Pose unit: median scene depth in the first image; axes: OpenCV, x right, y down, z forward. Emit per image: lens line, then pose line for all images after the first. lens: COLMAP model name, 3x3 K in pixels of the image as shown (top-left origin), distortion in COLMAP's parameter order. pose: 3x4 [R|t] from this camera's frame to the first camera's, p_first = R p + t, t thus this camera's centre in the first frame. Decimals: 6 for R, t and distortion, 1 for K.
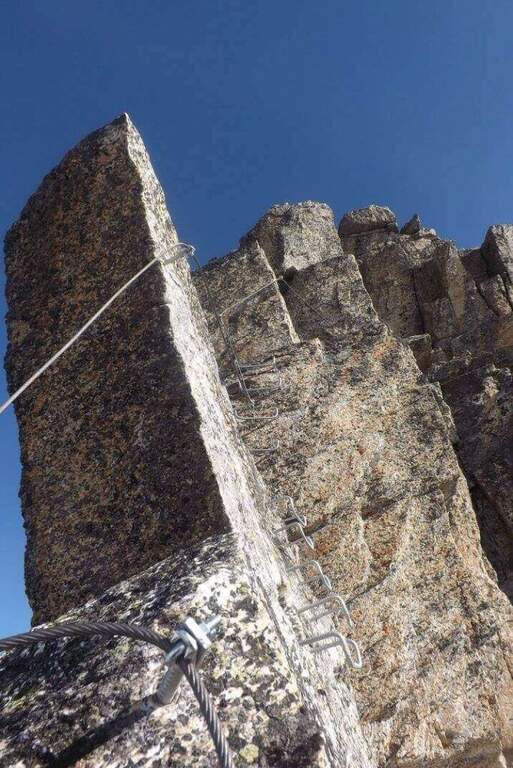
lens RADIAL K [[556.8, 0, 256.5], [0, 556.8, 384.0], [0, 0, 1]] dist [-0.040878, -0.005420]
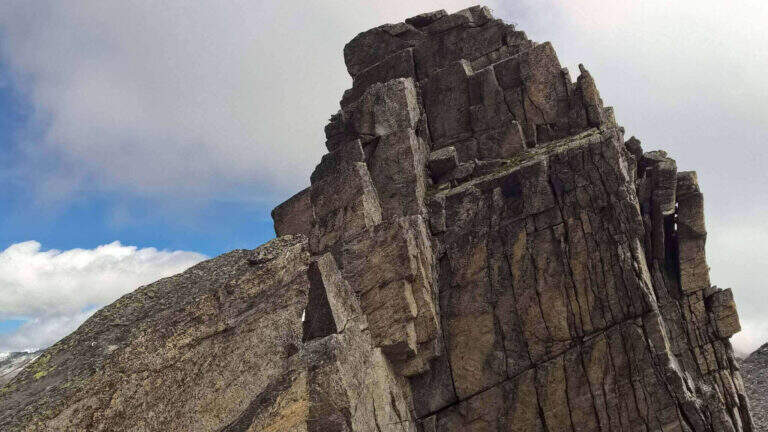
lens RADIAL K [[913.4, 0, 394.5], [0, 913.4, 232.9], [0, 0, 1]] dist [0.107770, -0.012122]
pose [[0.998252, 0.014728, -0.057239, 0.399562], [0.015642, 0.868090, 0.496161, -1.948348], [0.056996, -0.496189, 0.866342, -2.564767]]
